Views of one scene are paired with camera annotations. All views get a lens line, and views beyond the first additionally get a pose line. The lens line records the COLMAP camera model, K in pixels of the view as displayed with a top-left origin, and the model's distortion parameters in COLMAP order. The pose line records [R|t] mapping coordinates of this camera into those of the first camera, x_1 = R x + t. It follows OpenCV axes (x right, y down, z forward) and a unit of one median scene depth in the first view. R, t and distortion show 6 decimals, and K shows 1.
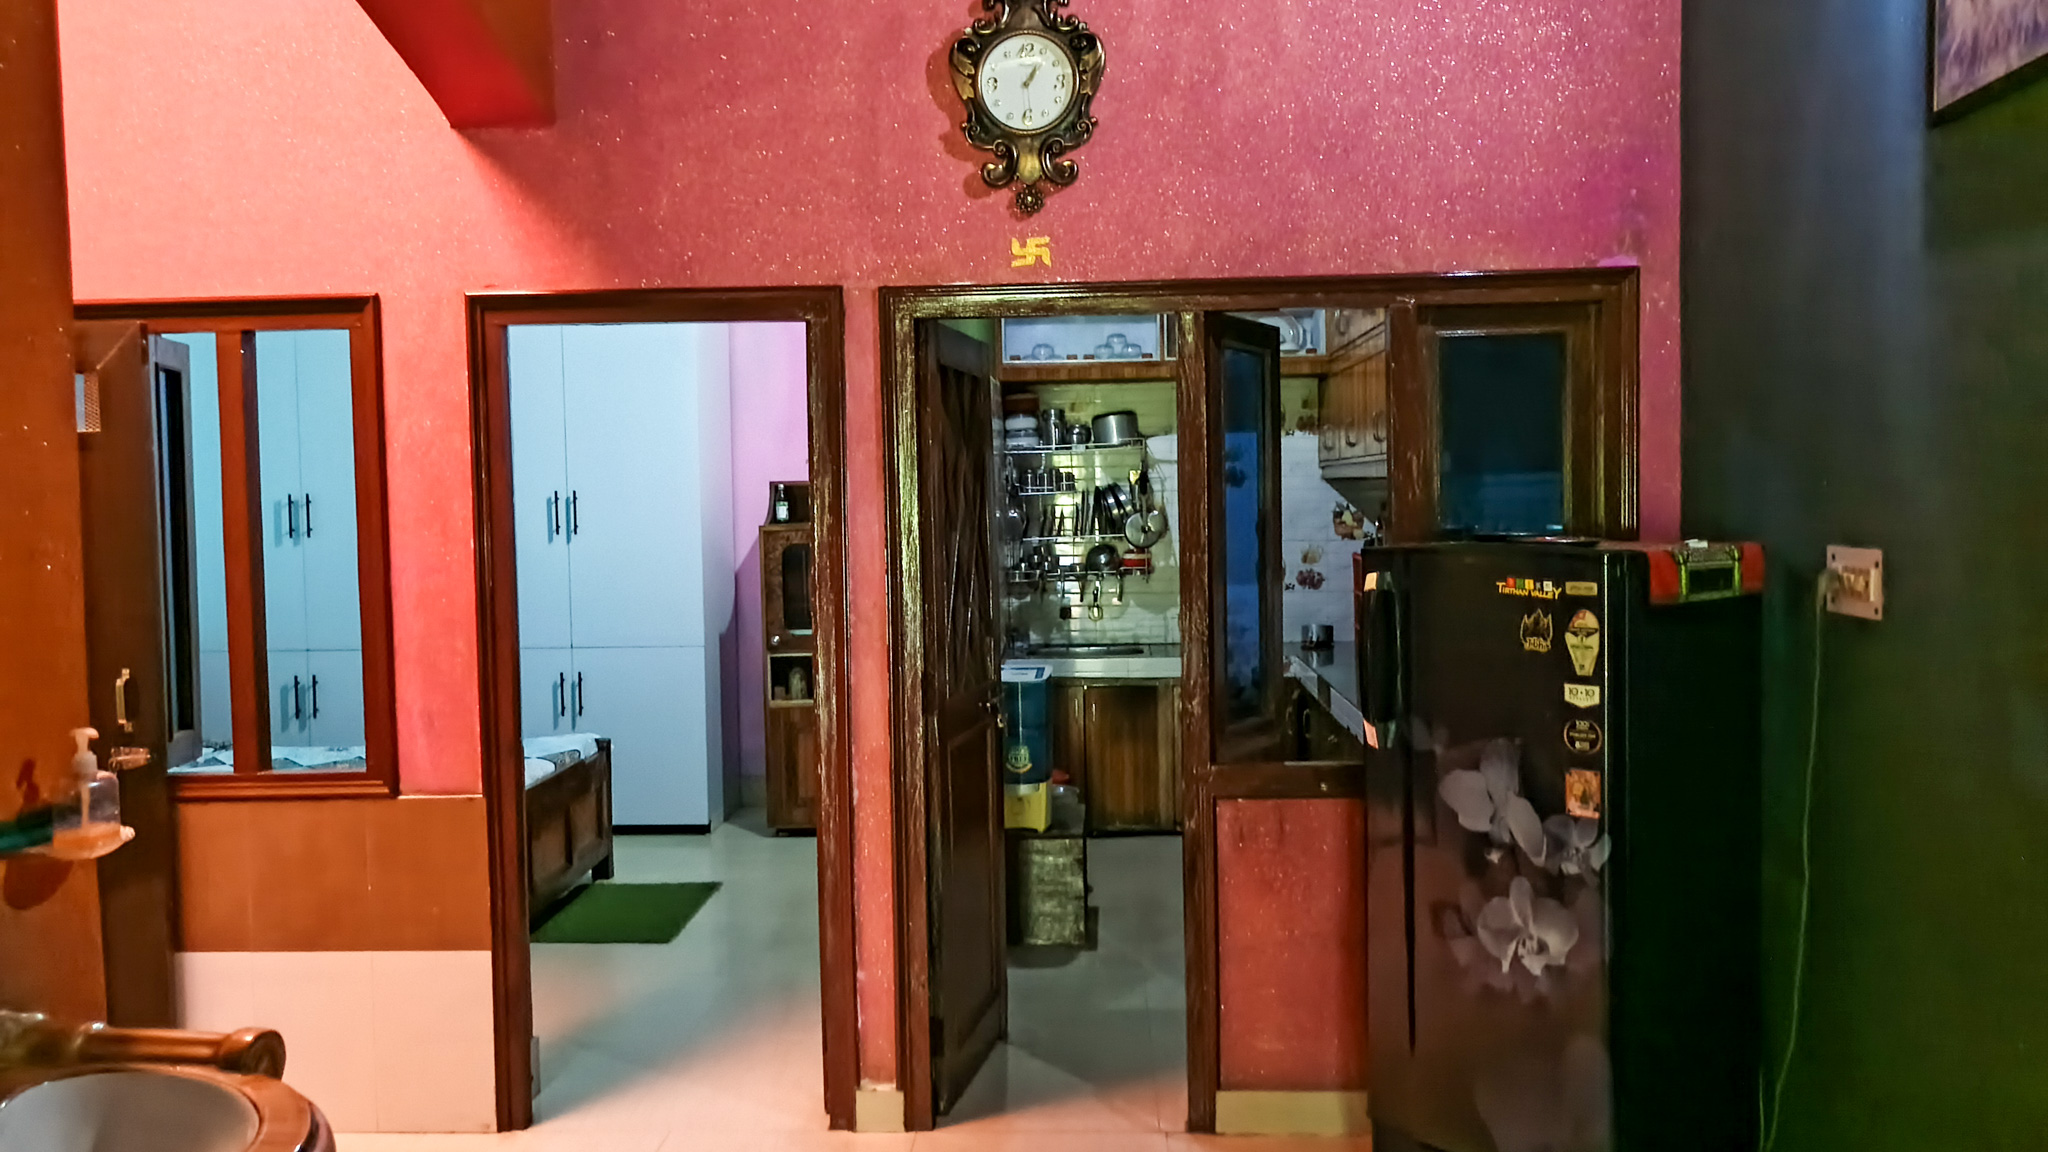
lens RADIAL K [[1534.6, 0, 1043.3], [0, 1534.6, 582.2], [0, 0, 1]] dist [0.058442, 0.006048]
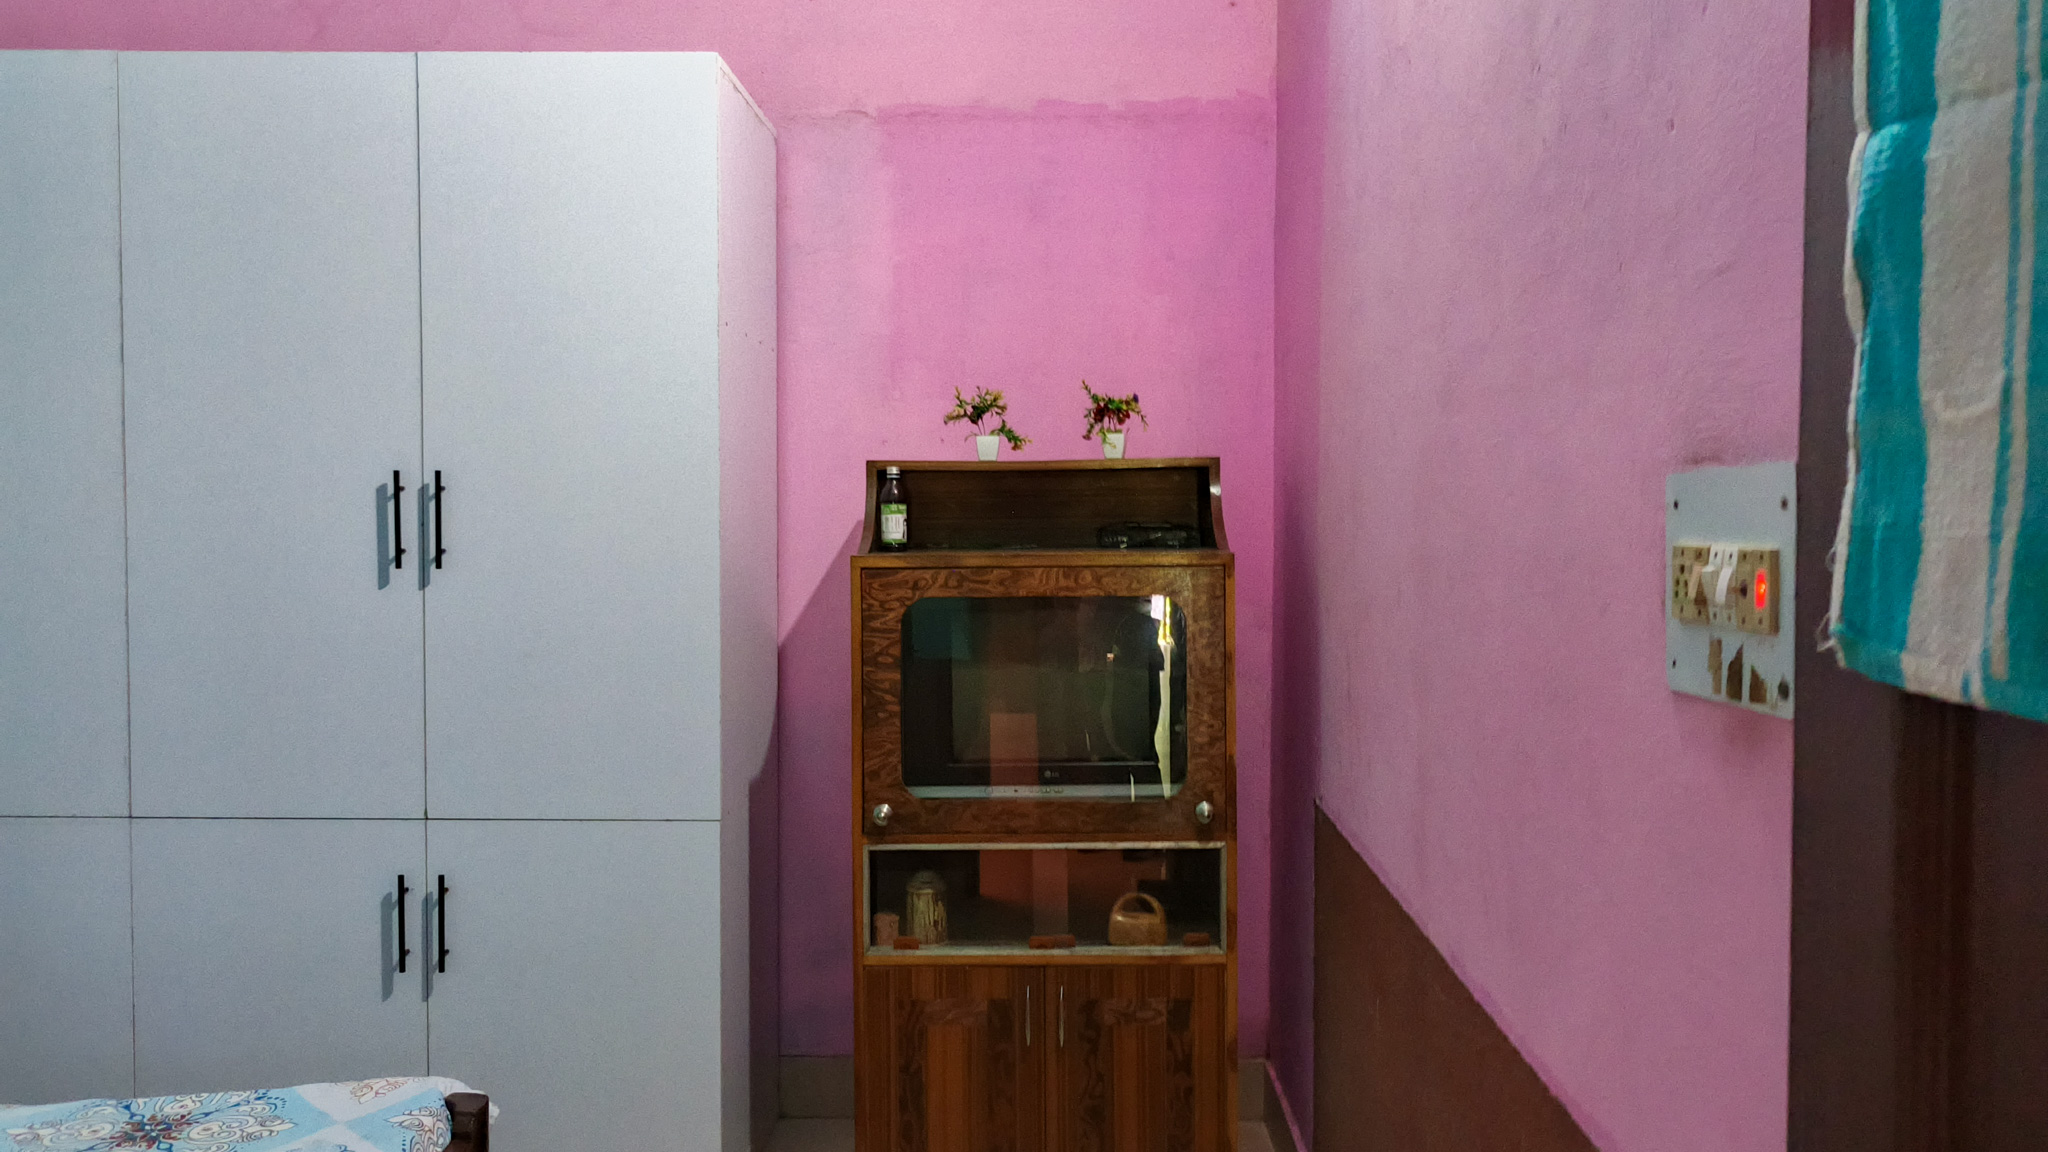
lens RADIAL K [[1534.6, 0, 1025.6], [0, 1534.6, 571.6], [0, 0, 1]] dist [0.058442, 0.006048]
pose [[0.999829, 0.016171, 0.008979, -0.136869], [-0.015988, 0.999670, -0.020103, -0.023849], [-0.009301, 0.019956, 0.999758, 0.548917]]
